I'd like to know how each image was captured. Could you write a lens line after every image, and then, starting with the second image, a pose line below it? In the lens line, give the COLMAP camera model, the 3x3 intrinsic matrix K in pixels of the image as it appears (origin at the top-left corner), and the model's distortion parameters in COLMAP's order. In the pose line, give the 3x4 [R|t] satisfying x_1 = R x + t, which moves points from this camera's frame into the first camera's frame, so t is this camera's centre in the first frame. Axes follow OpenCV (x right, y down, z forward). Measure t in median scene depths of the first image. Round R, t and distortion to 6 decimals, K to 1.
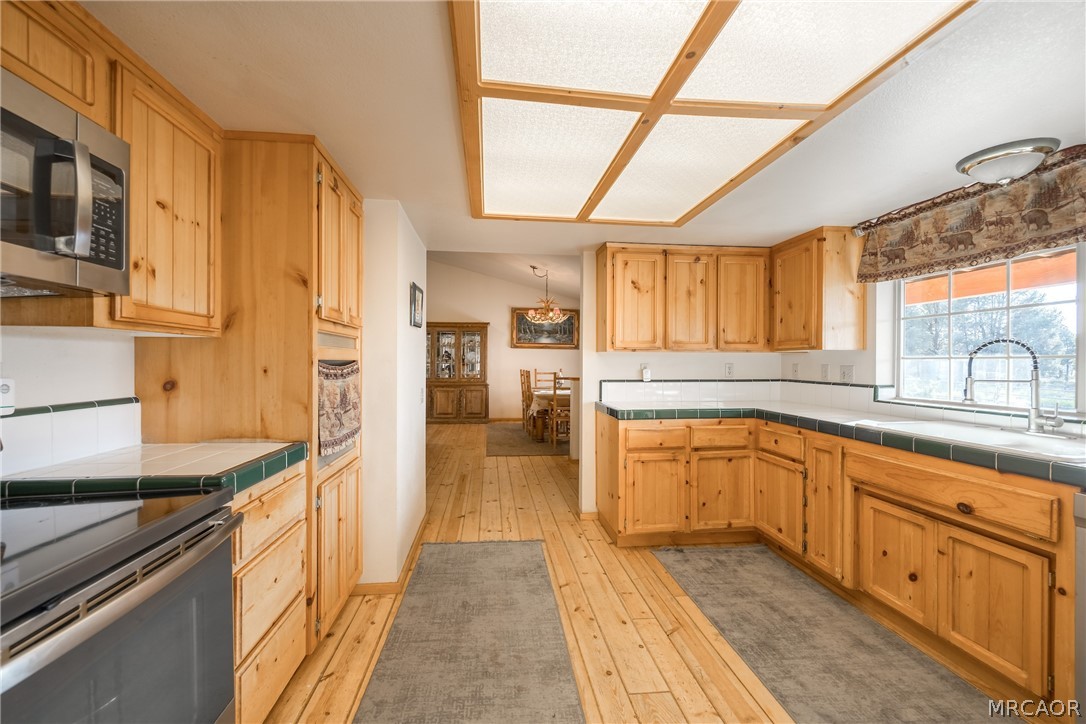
lens RADIAL K [[439.6, 0, 539.1], [0, 439.6, 364.0], [0, 0, 1]] dist [-0.000317, -0.000369]
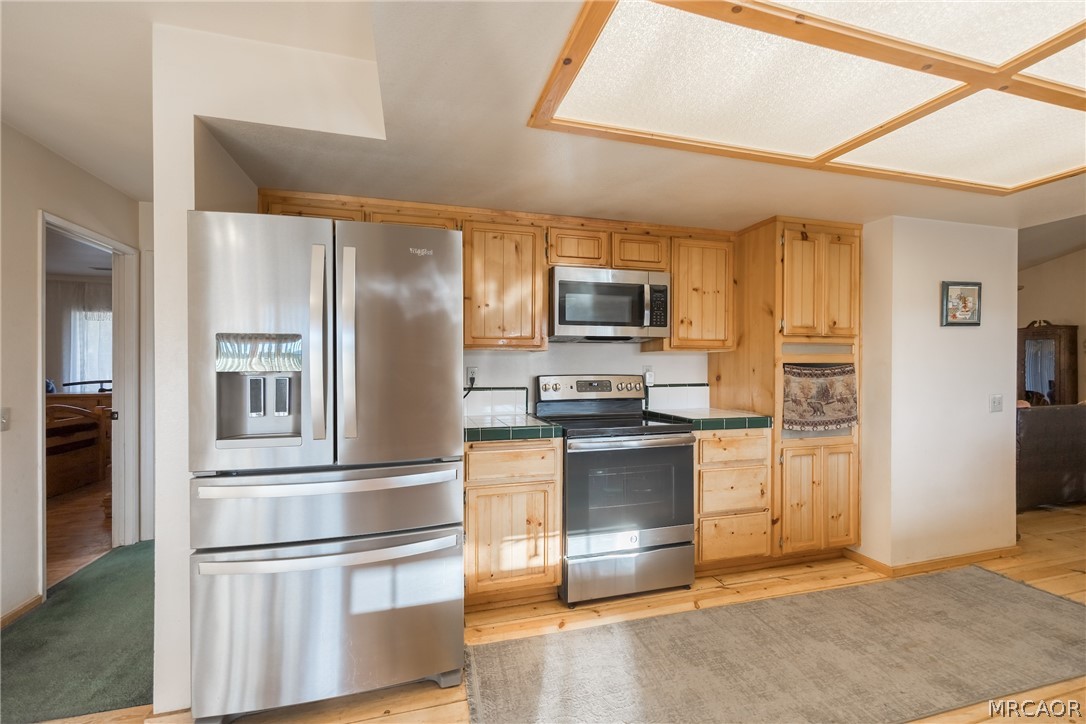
lens RADIAL K [[442.2, 0, 538.8], [0, 442.2, 368.8], [0, 0, 1]] dist [-0.001807, -0.000430]
pose [[0.153249, 0.001522, -0.988186, 0.532416], [-0.000599, 0.999999, 0.001448, 0.004658], [0.988187, 0.000370, 0.153250, -0.024225]]
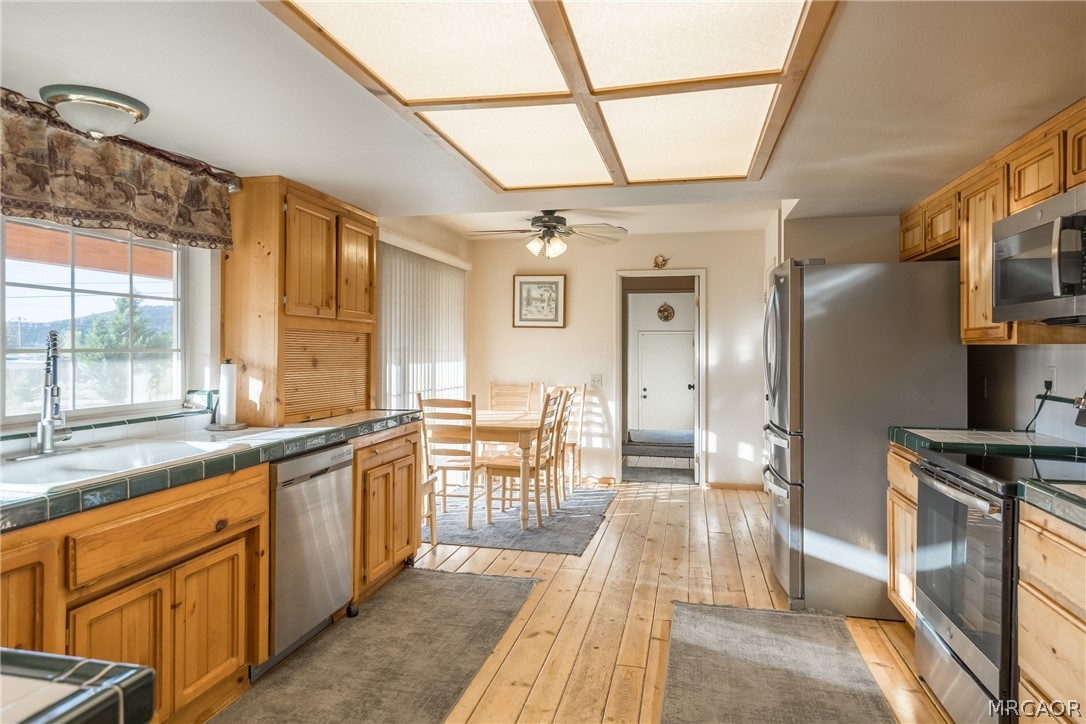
lens RADIAL K [[673.5, 0, 540.7], [0, 673.5, 347.9], [0, 0, 1]] dist [0.010262, 0.000940]
pose [[-0.944916, -0.006454, 0.327249, -0.064204], [-0.005210, 0.999975, 0.004679, -0.028085], [-0.327271, 0.002717, -0.944927, 1.256239]]
